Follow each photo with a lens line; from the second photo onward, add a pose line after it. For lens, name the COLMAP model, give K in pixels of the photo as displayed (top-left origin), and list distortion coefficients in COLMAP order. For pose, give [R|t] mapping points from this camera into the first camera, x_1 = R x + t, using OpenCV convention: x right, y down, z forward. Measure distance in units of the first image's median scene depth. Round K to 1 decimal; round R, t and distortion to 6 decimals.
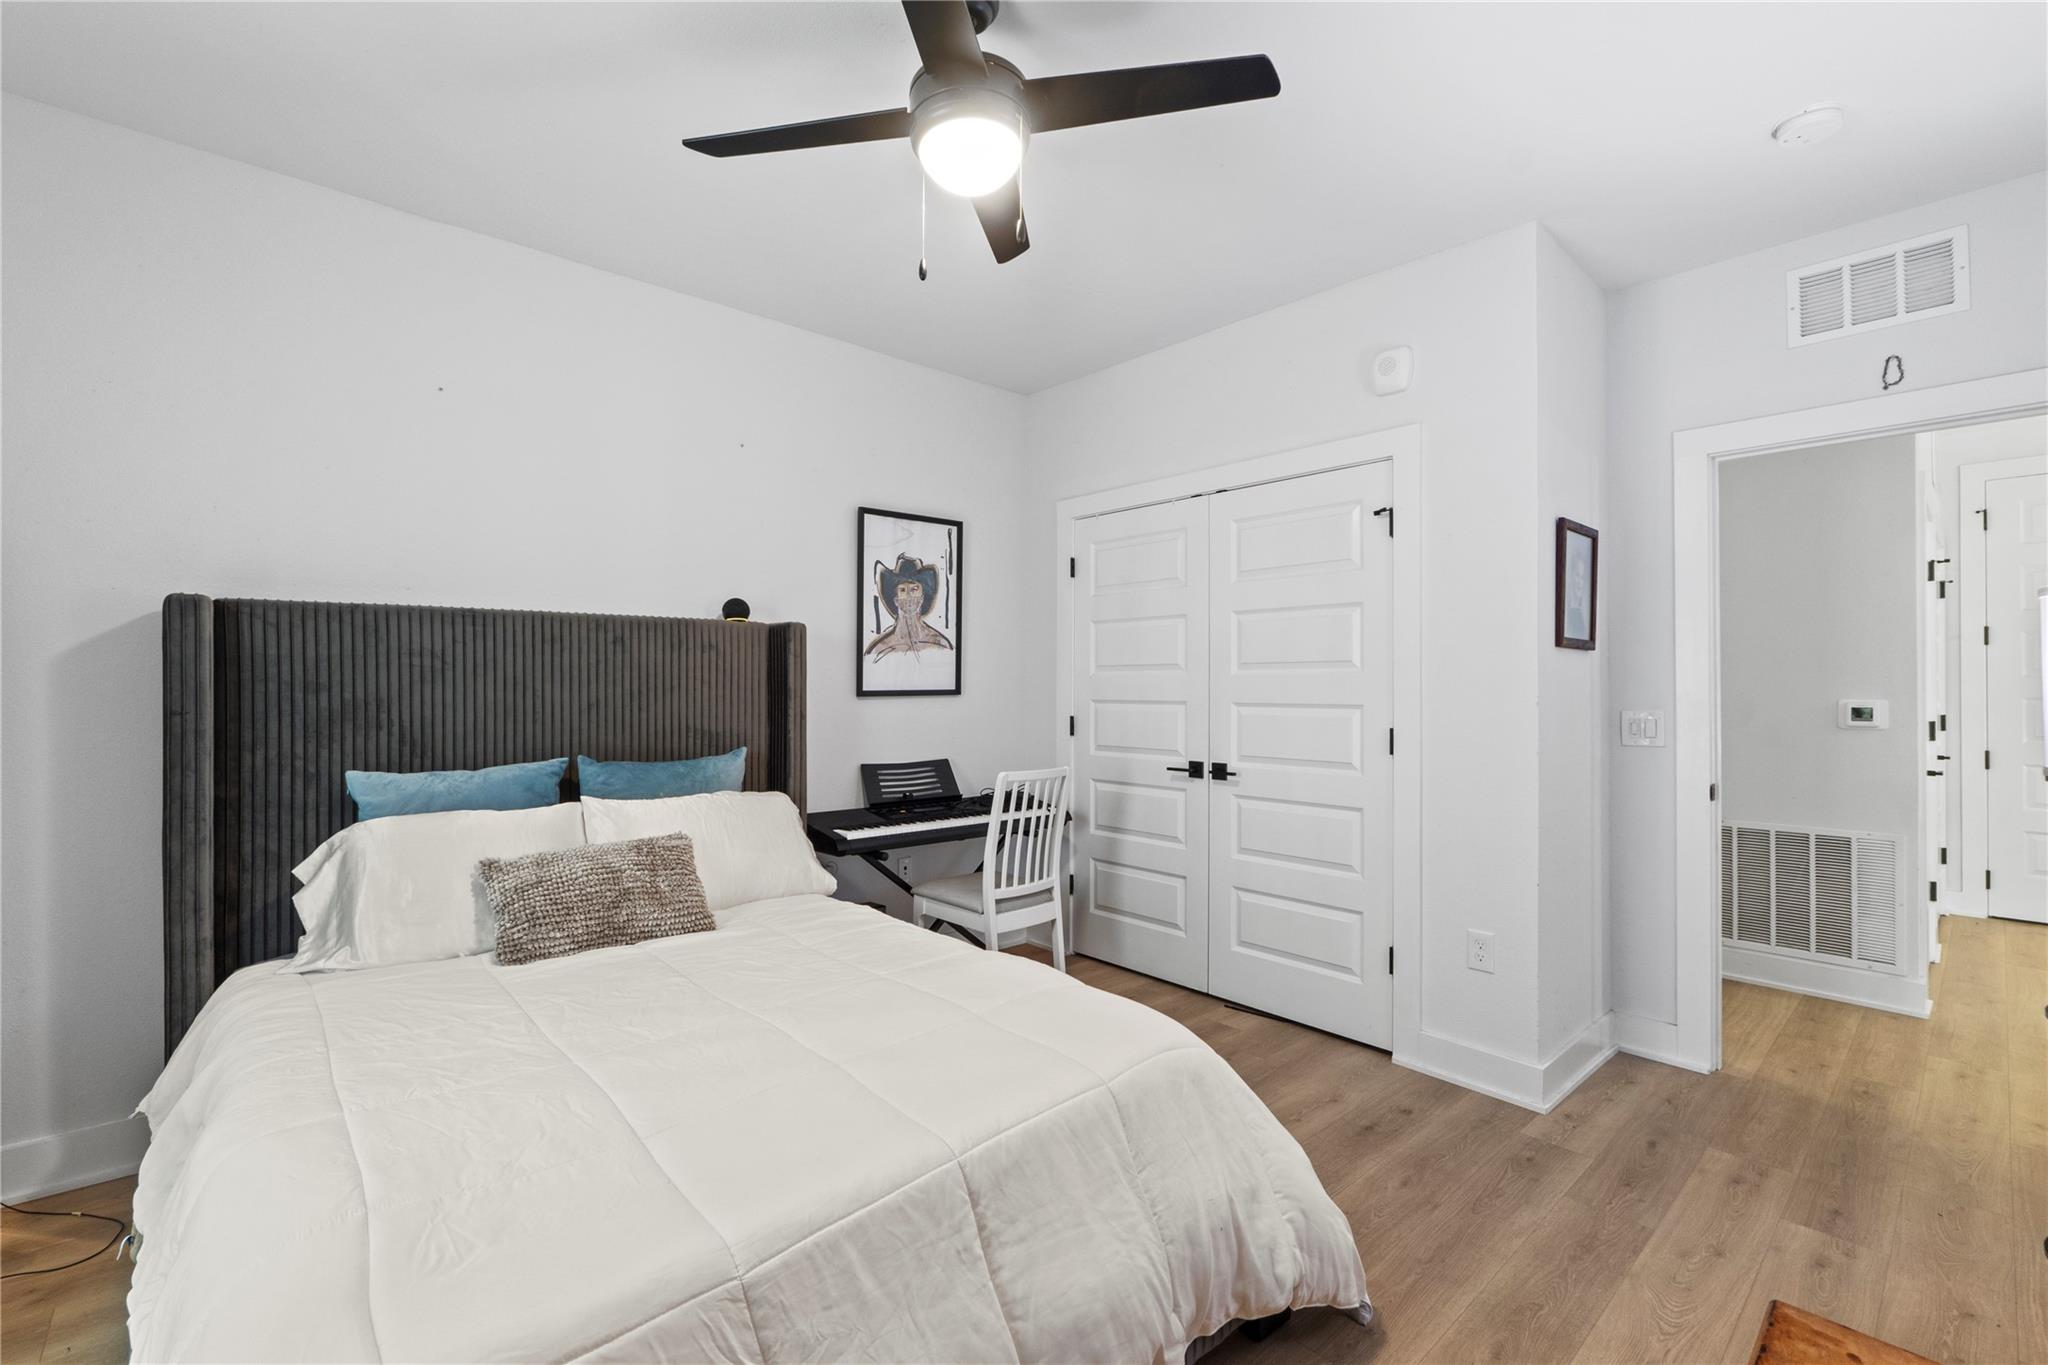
lens RADIAL K [[892.0, 0, 1021.7], [0, 892.0, 655.7], [0, 0, 1]] dist [-0.002245, 0.000091]
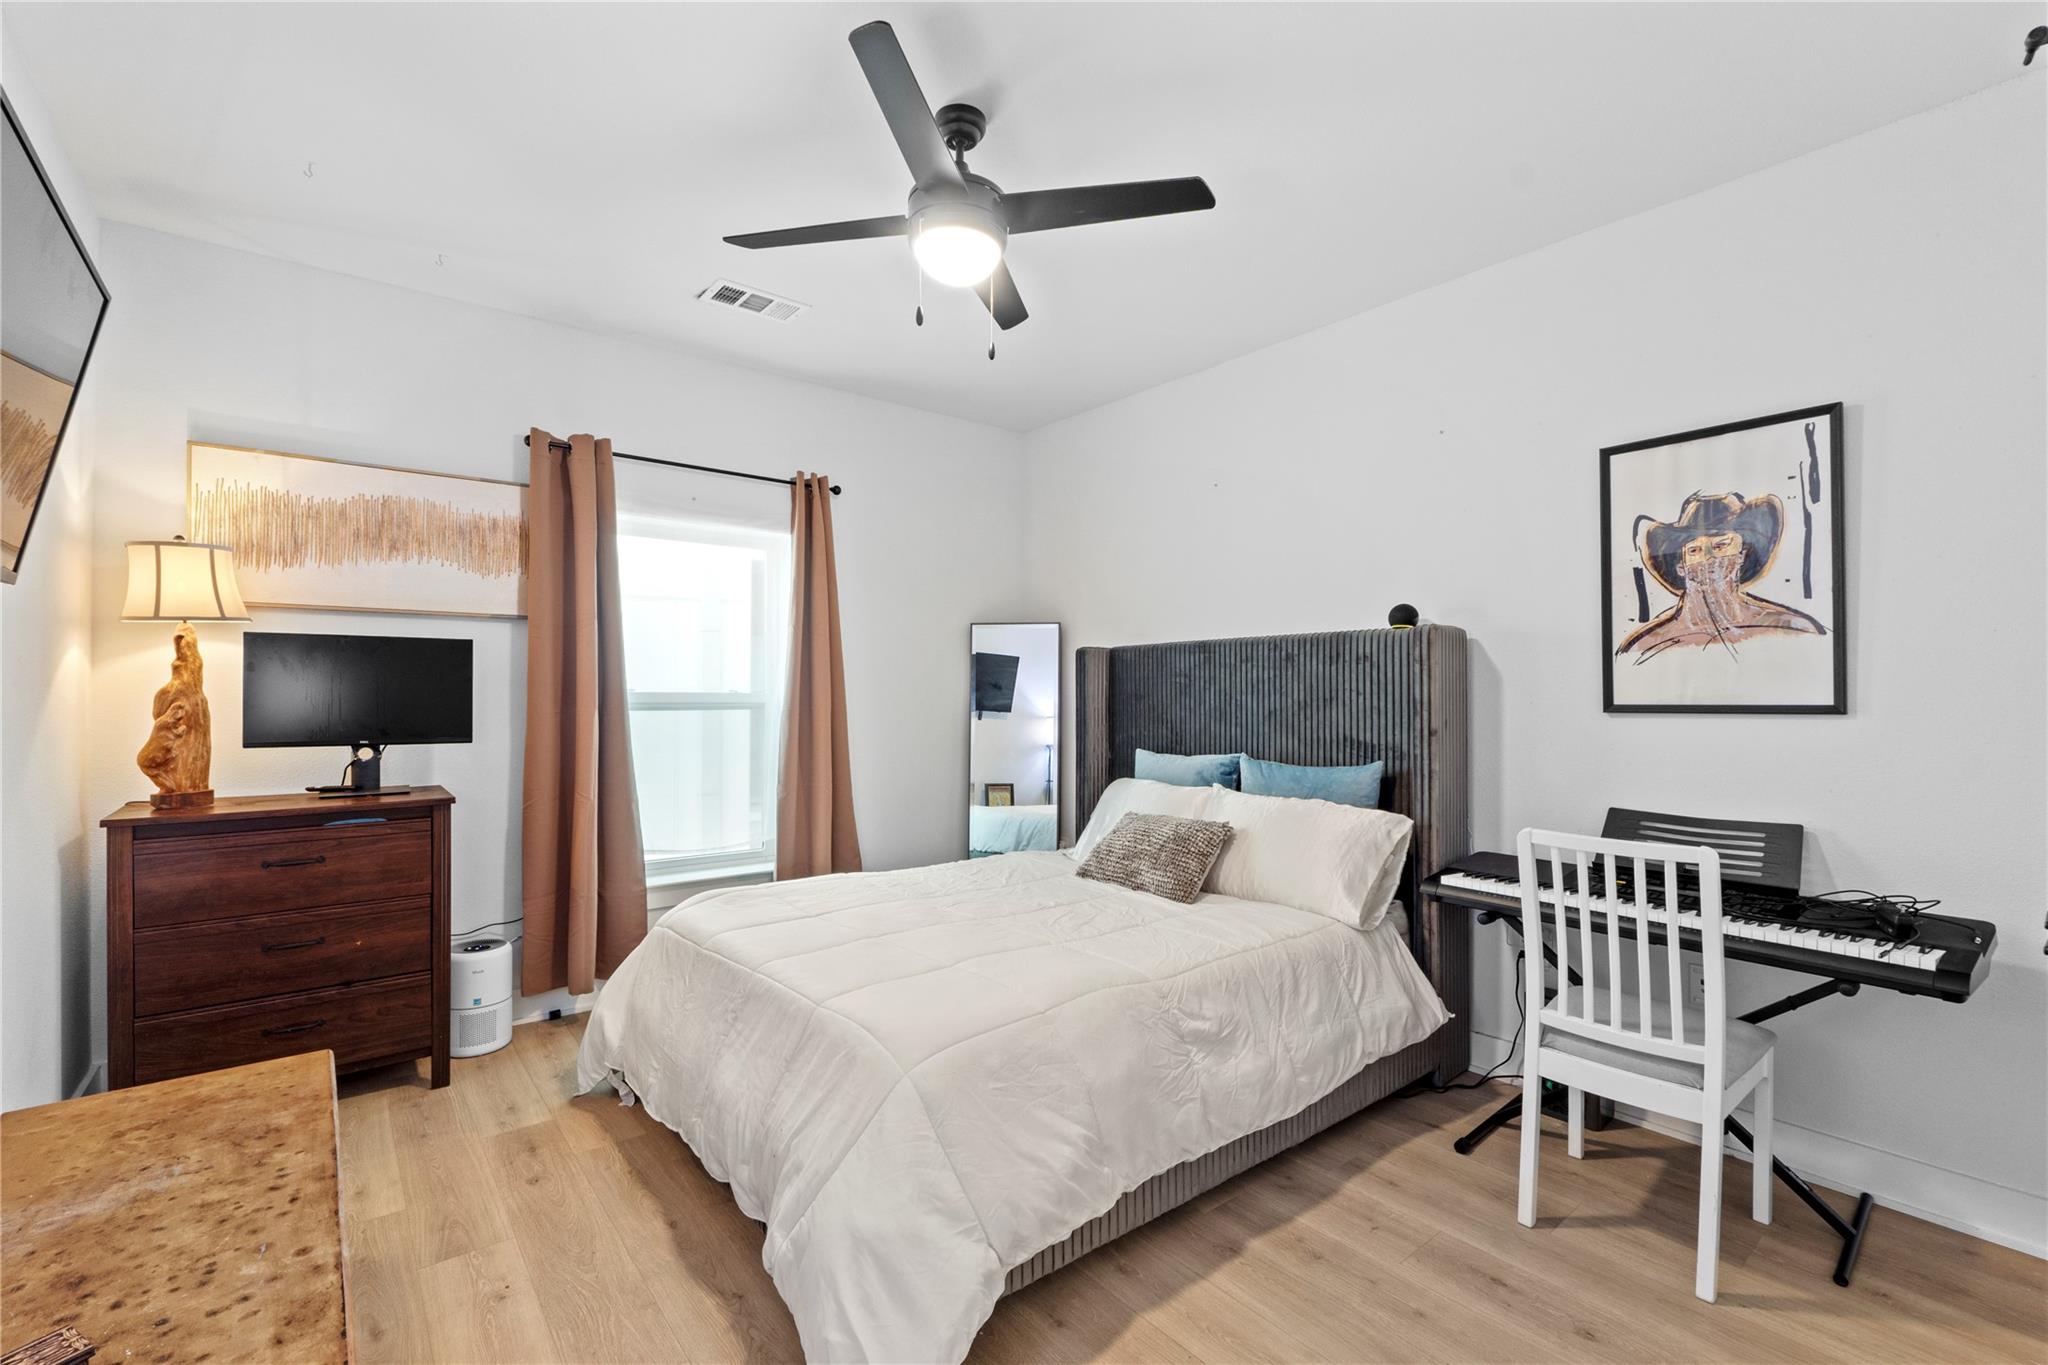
lens RADIAL K [[881.8, 0, 1014.7], [0, 881.8, 674.2], [0, 0, 1]] dist [-0.000321, -0.000477]
pose [[-0.052707, -0.032331, -0.998086, 0.537301], [0.022870, 0.999175, -0.033574, 0.026862], [0.998348, -0.024596, -0.051924, 0.550772]]
